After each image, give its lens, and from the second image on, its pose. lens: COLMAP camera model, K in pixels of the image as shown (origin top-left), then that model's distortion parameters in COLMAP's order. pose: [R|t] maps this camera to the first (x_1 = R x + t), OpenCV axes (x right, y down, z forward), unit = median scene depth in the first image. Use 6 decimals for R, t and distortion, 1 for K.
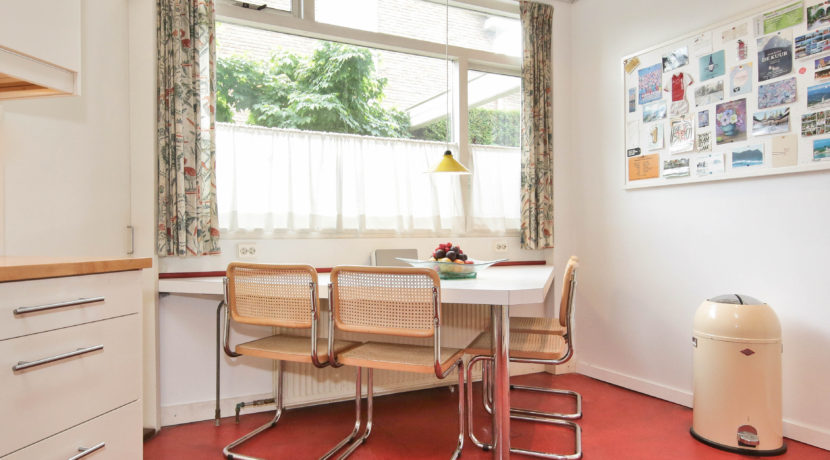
lens RADIAL K [[502.7, 0, 414.5], [0, 502.7, 240.6], [0, 0, 1]] dist [0.025406, -0.003913]
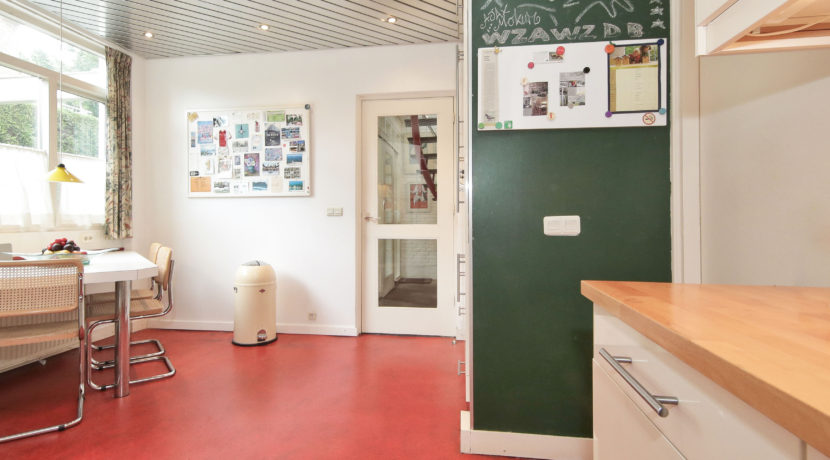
lens RADIAL K [[409.8, 0, 412.8], [0, 409.8, 216.8], [0, 0, 1]] dist [-0.001004, -0.000302]
pose [[0.528829, 0.010712, 0.848661, -0.279197], [0.001061, 0.999911, -0.013283, -0.027641], [-0.848728, 0.007925, 0.528770, -0.227401]]
